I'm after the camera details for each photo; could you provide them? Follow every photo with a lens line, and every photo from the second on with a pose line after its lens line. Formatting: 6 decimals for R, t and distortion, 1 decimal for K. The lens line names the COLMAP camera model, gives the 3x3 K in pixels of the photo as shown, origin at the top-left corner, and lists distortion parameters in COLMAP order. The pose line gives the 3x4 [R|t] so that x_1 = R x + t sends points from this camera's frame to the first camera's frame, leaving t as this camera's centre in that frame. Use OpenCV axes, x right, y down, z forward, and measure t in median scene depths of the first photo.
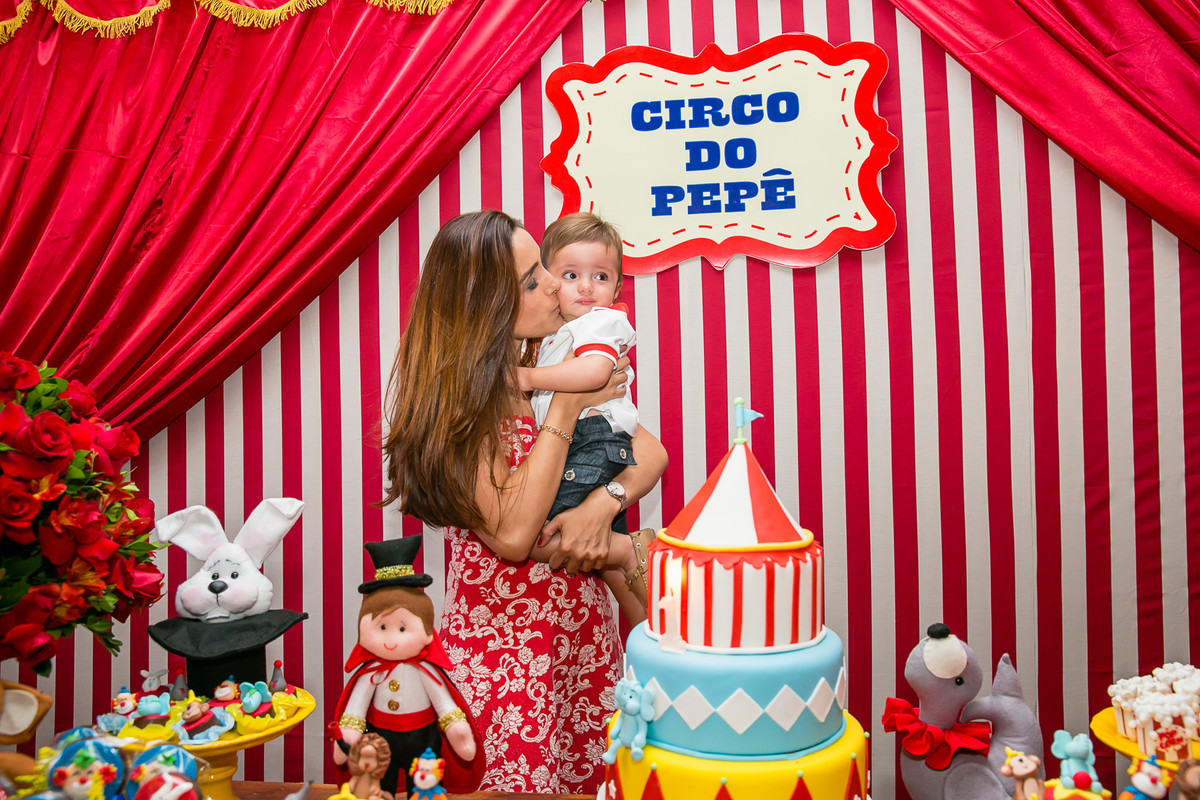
lens RADIAL K [[945.4, 0, 609.9], [0, 945.4, 404.1], [0, 0, 1]] dist [-0.004450, -0.000738]
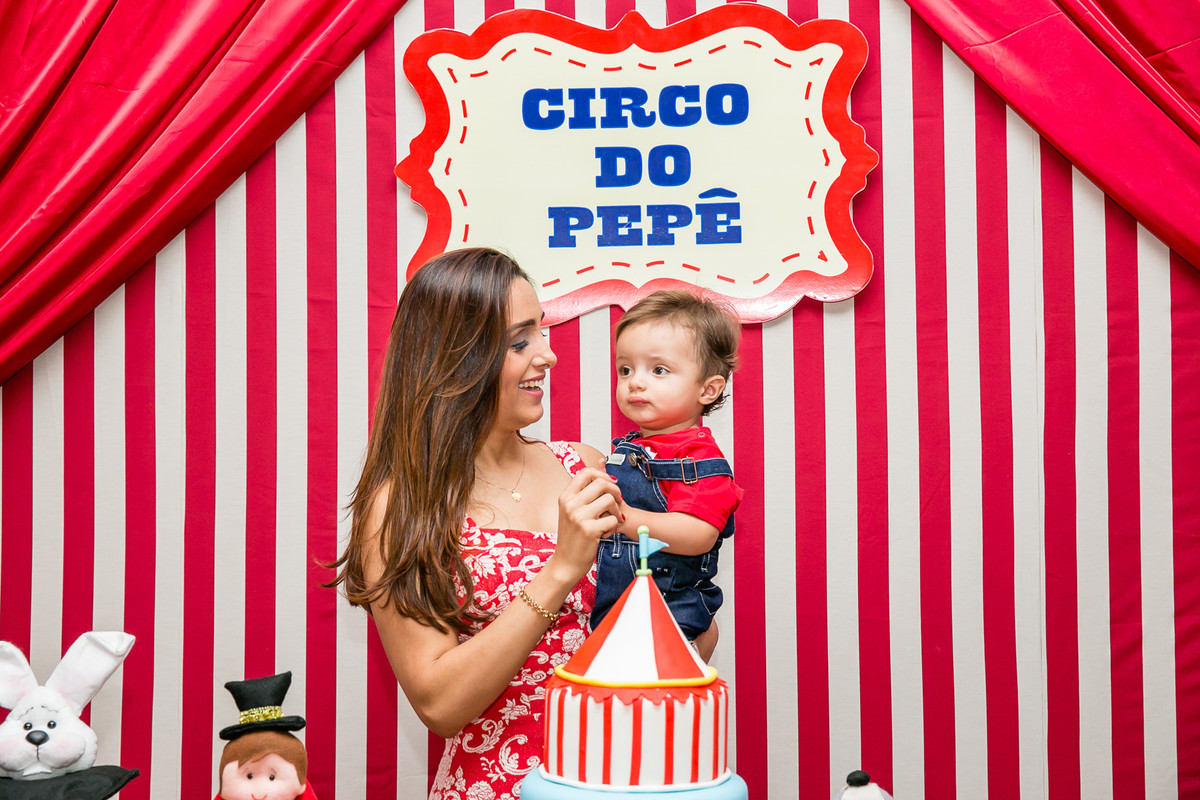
lens RADIAL K [[1834.0, 0, 595.4], [0, 1834.0, 474.1], [0, 0, 1]] dist [0.226500, 0.000000]
pose [[0.996949, 0.010550, 0.077344, -0.029025], [-0.011931, 0.999777, 0.017418, -0.048781], [-0.077143, -0.018288, 0.996852, -0.444027]]
